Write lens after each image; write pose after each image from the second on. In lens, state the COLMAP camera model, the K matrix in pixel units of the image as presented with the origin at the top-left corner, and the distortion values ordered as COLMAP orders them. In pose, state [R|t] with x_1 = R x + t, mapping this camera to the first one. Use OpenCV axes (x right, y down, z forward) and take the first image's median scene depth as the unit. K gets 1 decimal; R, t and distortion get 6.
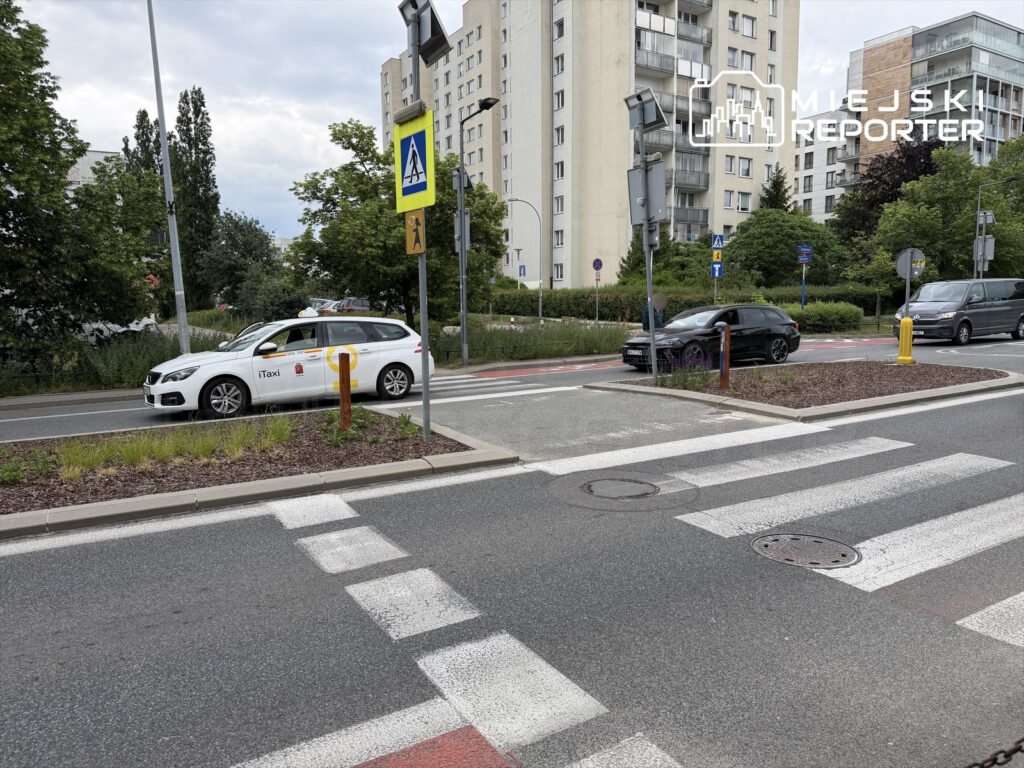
lens RADIAL K [[721.0, 0, 512.0], [0, 721.0, 384.0], [0, 0, 1]] dist [0.005946, 0.001528]
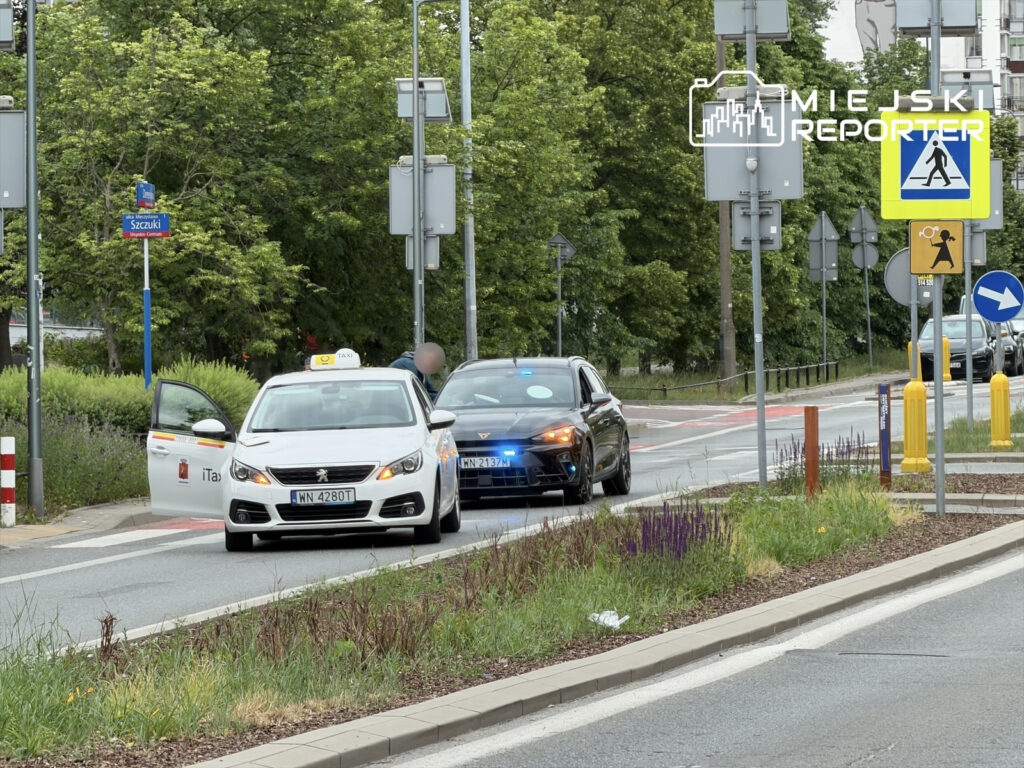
lens RADIAL K [[6411.2, 0, 512.0], [0, 6411.2, 384.0], [0, 0, 1]] dist [0.195704, 12.942562]
pose [[0.646710, 0.008658, 0.762687, -4.654551], [0.082299, 0.993306, -0.081061, 0.381023], [-0.758283, 0.115192, 0.641668, -2.538690]]
